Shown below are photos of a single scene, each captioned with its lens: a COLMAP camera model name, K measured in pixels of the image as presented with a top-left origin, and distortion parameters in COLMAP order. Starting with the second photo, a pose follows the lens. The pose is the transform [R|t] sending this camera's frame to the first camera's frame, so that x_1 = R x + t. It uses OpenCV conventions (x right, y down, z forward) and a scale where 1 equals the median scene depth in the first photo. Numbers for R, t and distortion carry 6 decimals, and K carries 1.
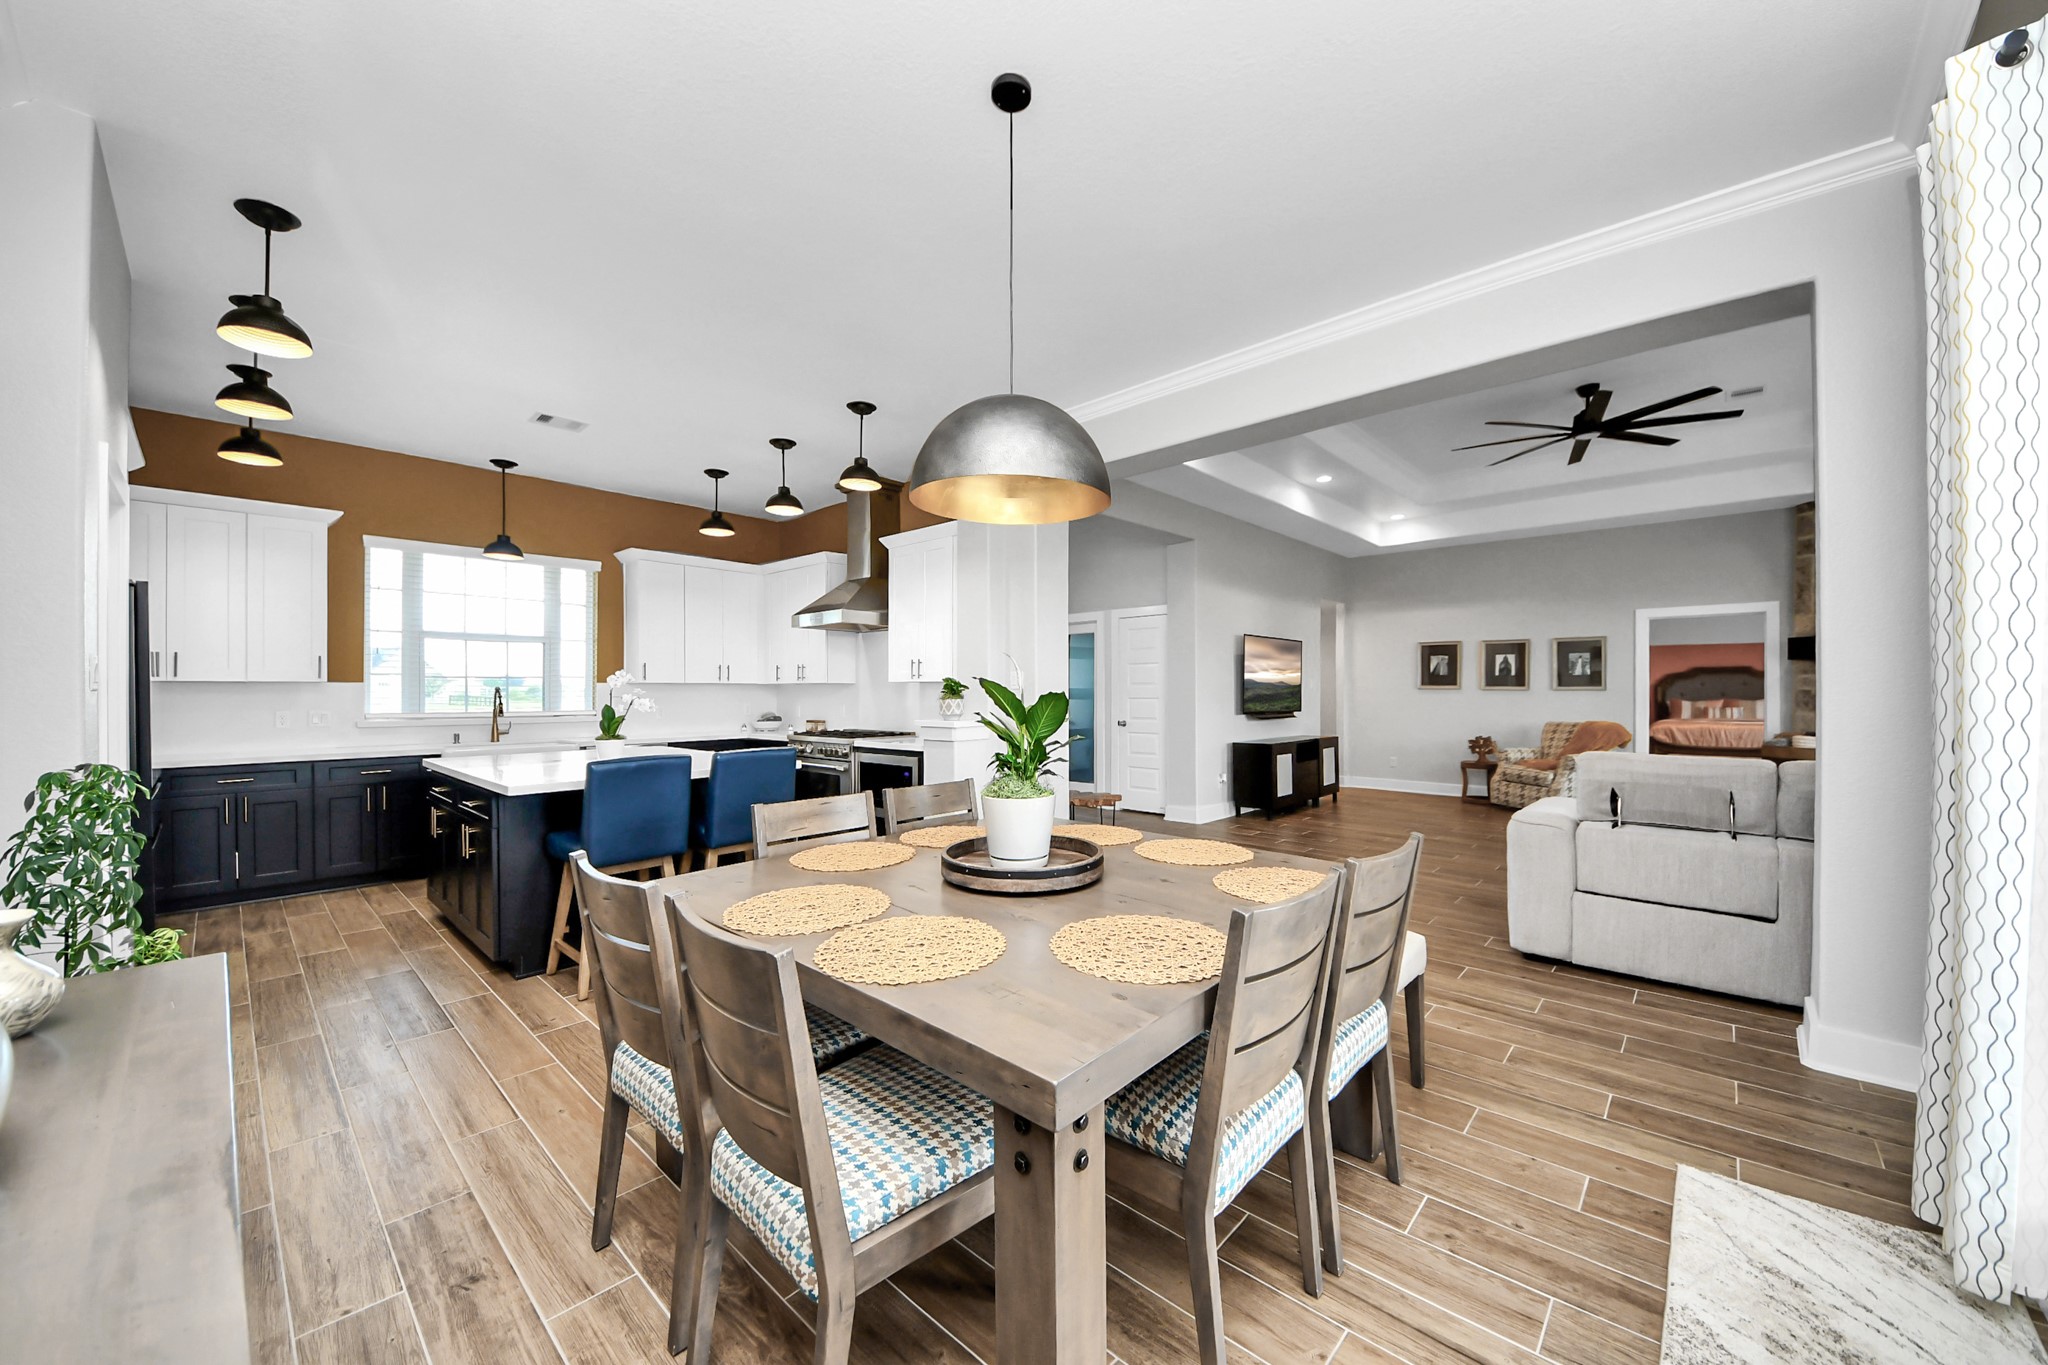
lens RADIAL K [[743.0, 0, 1030.7], [0, 743.0, 685.5], [0, 0, 1]] dist [0.000189, -0.000071]
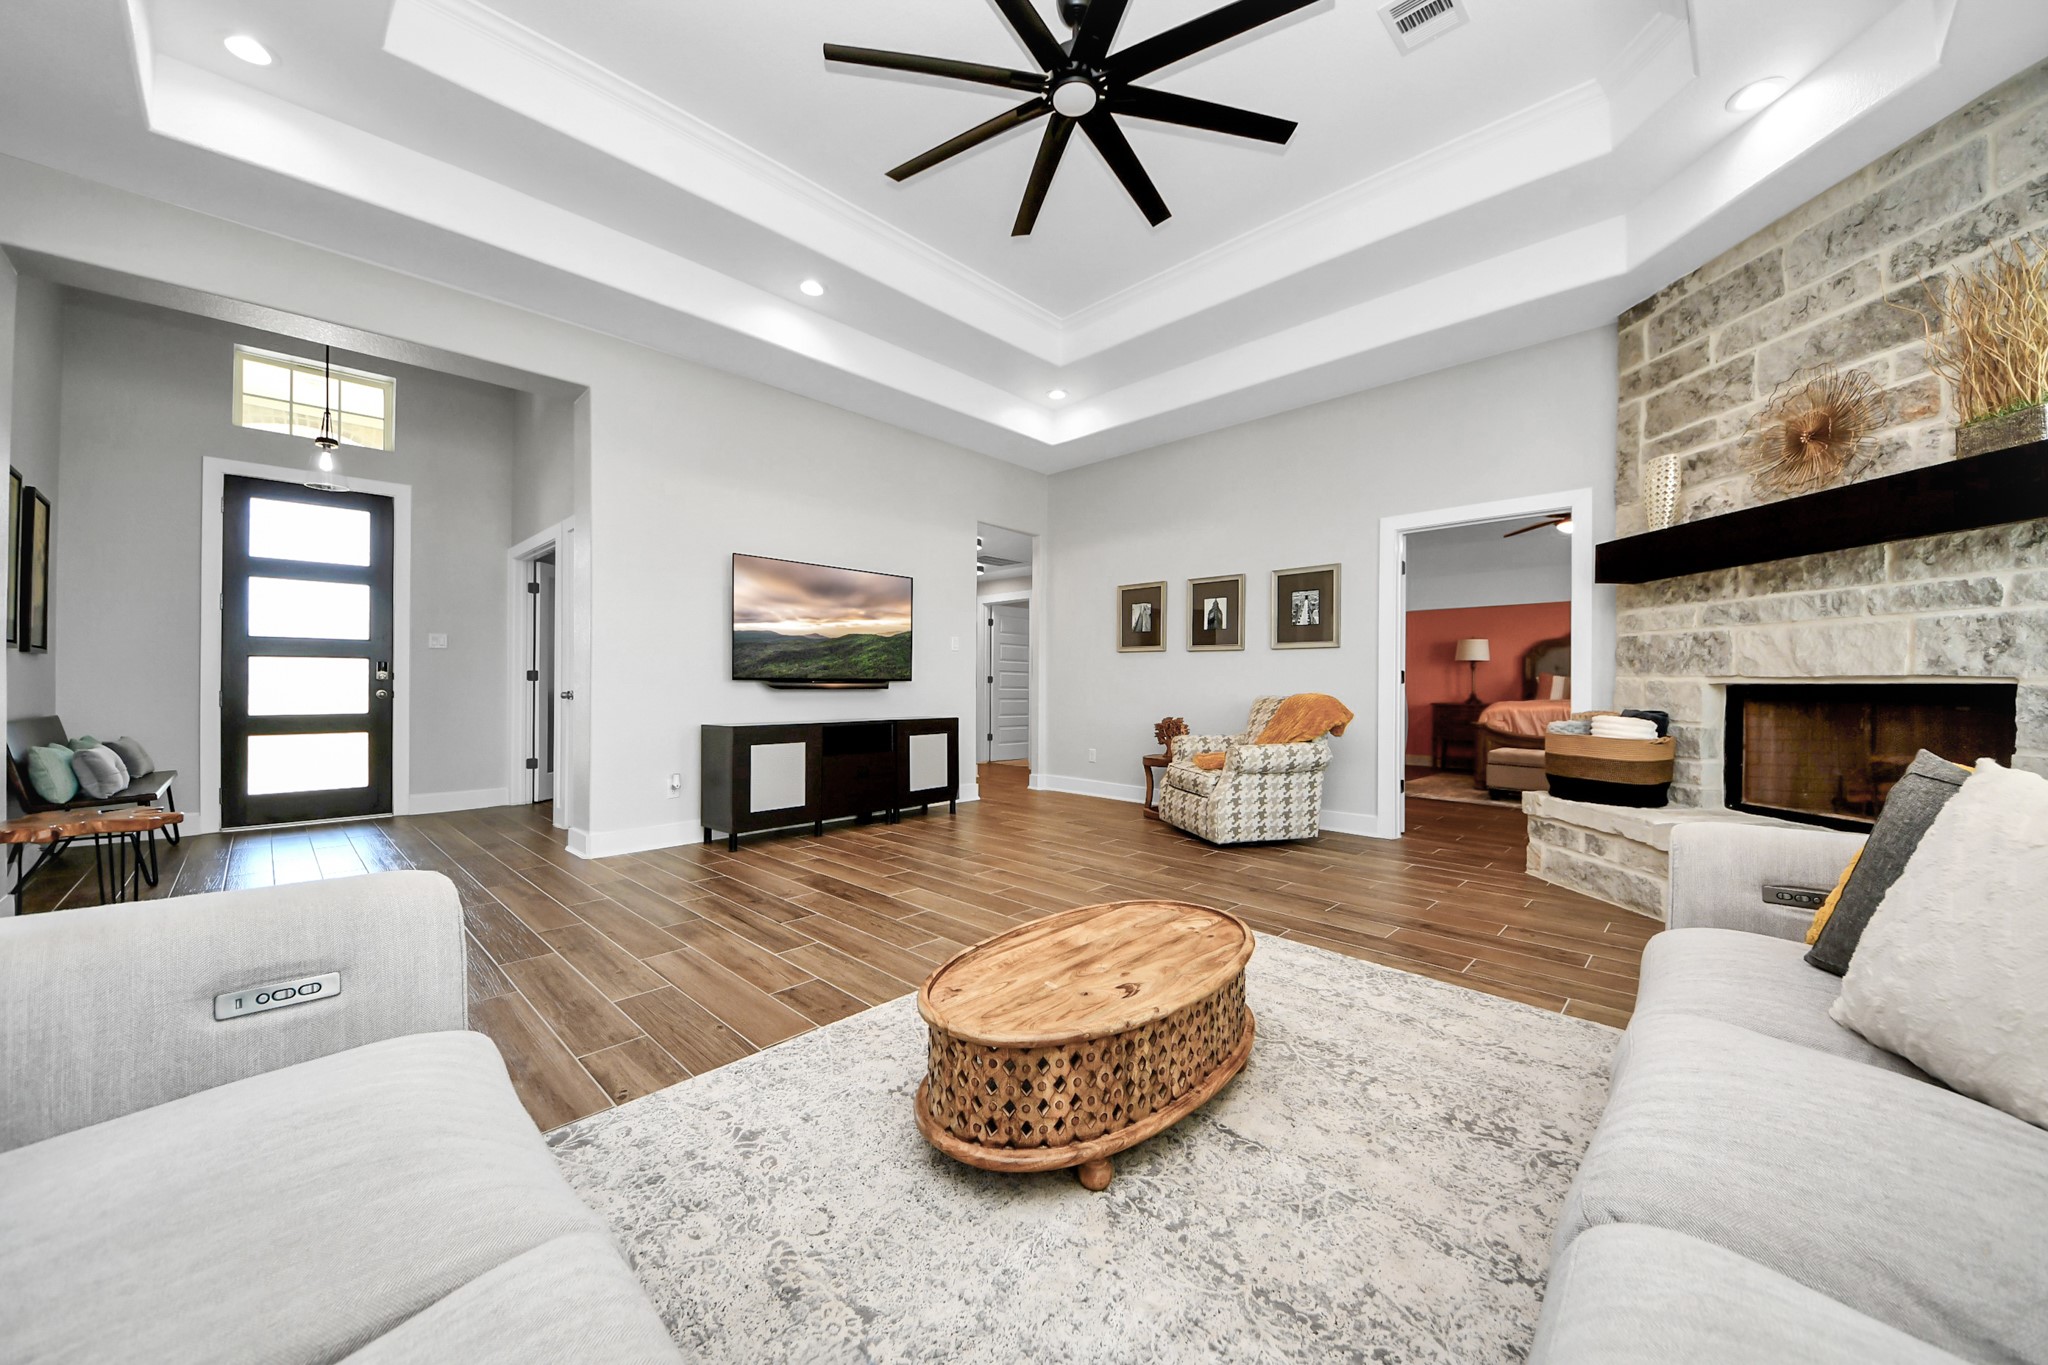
lens RADIAL K [[743.0, 0, 1017.4], [0, 743.0, 681.6], [0, 0, 1]] dist [0.000189, -0.000071]
pose [[0.998943, 0.000569, -0.045969, 0.496313], [-0.000595, 1.000000, -0.000541, 0.035077], [0.045969, 0.000568, 0.998943, 0.321801]]
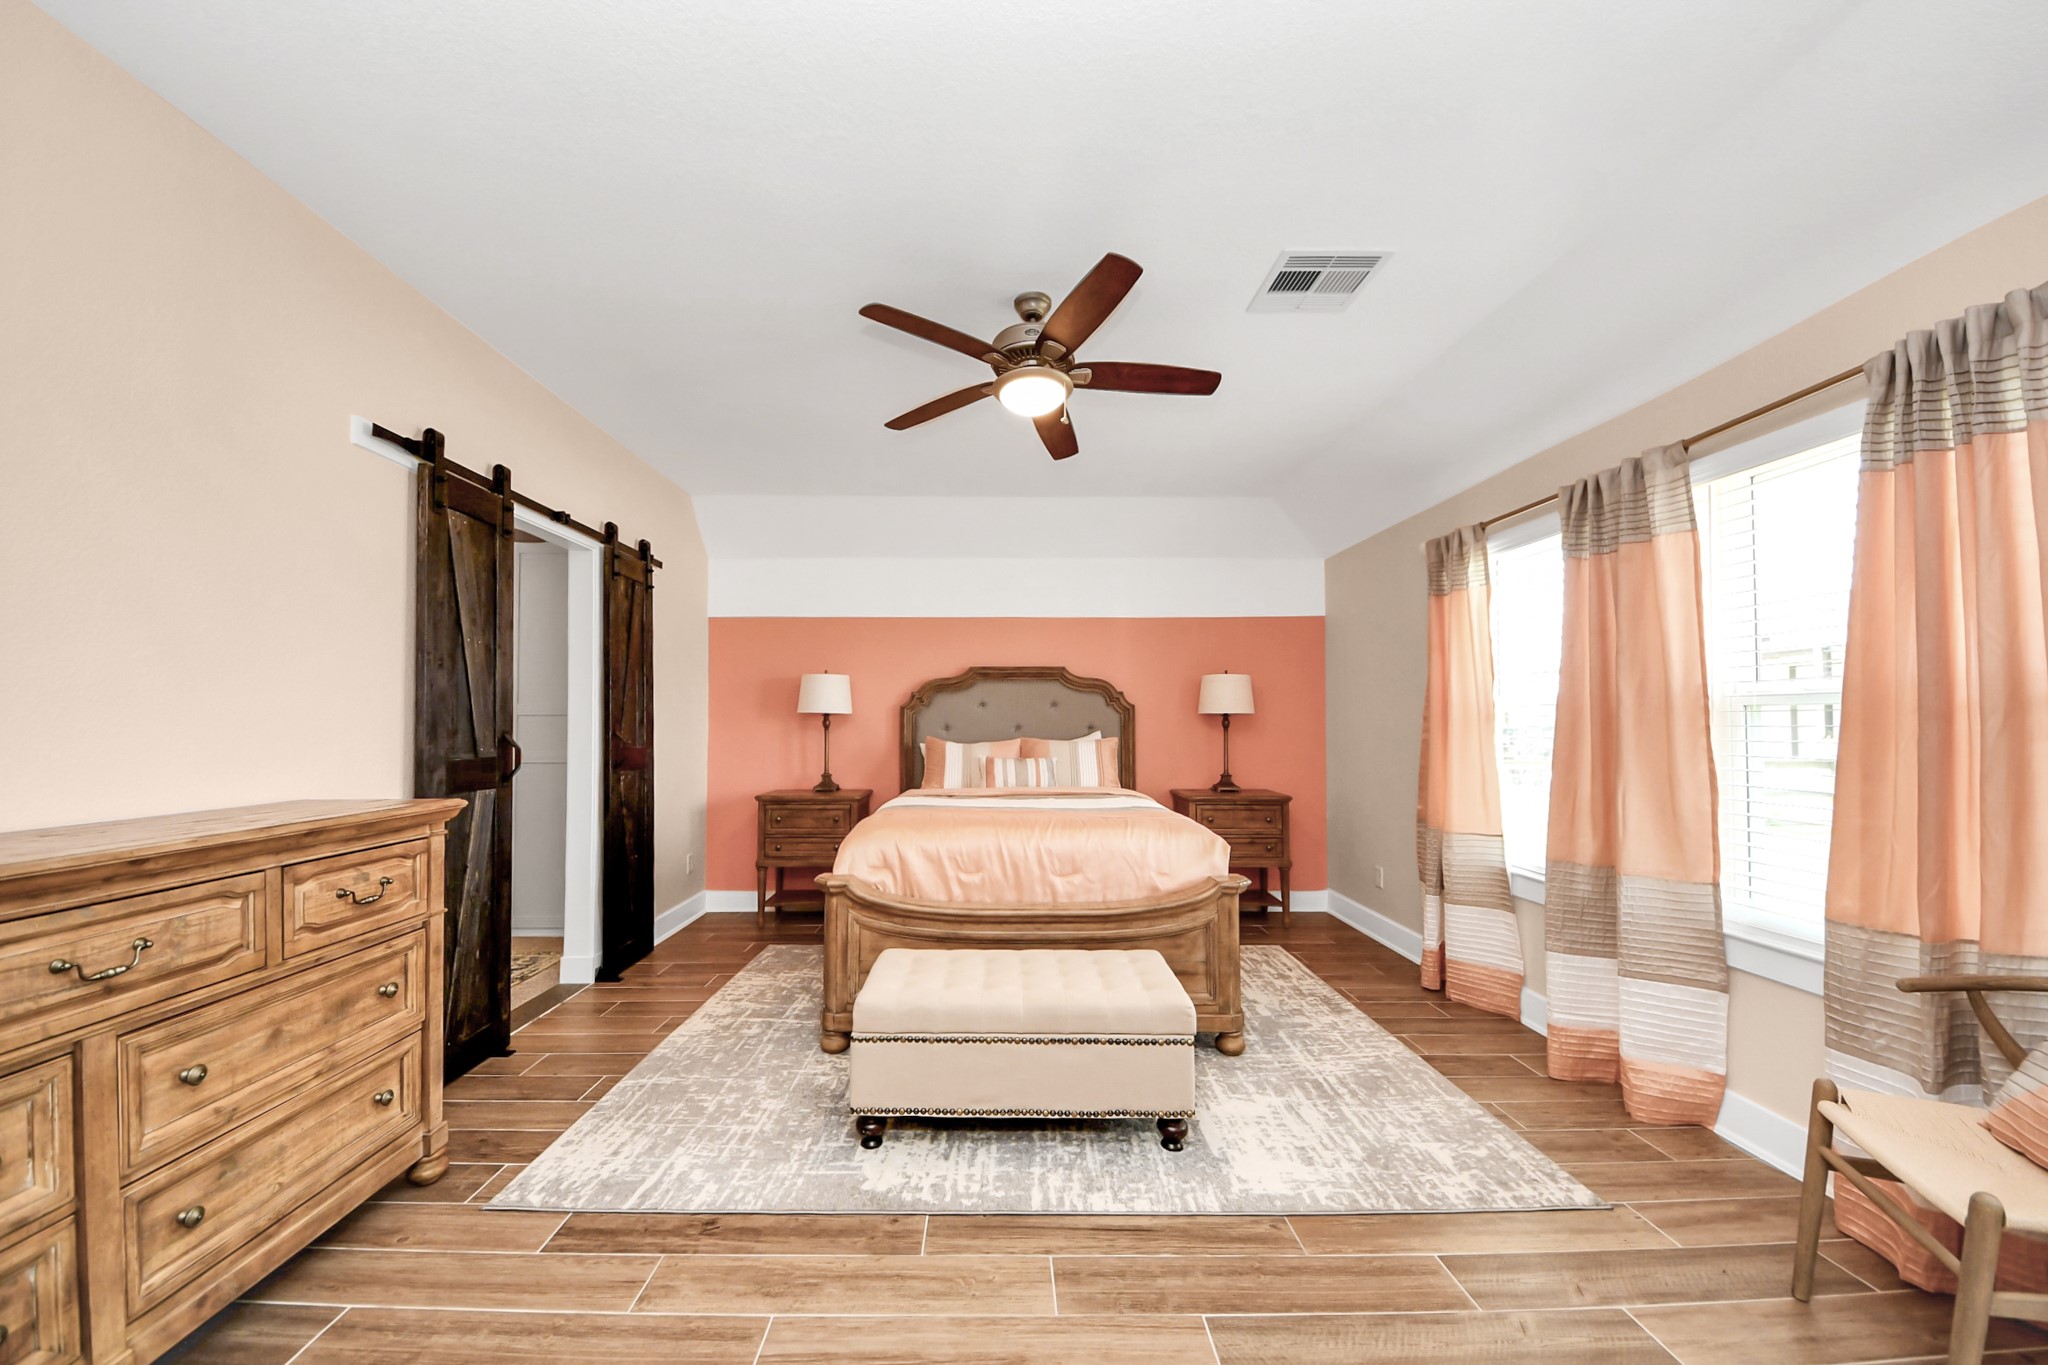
lens RADIAL K [[743.0, 0, 1013.3], [0, 743.0, 697.0], [0, 0, 1]] dist [0.000189, -0.000071]
pose [[0.740951, 0.006394, 0.671529, 0.798770], [0.003210, 0.999910, -0.013062, 0.000276], [-0.671551, 0.011834, 0.740863, 0.853347]]
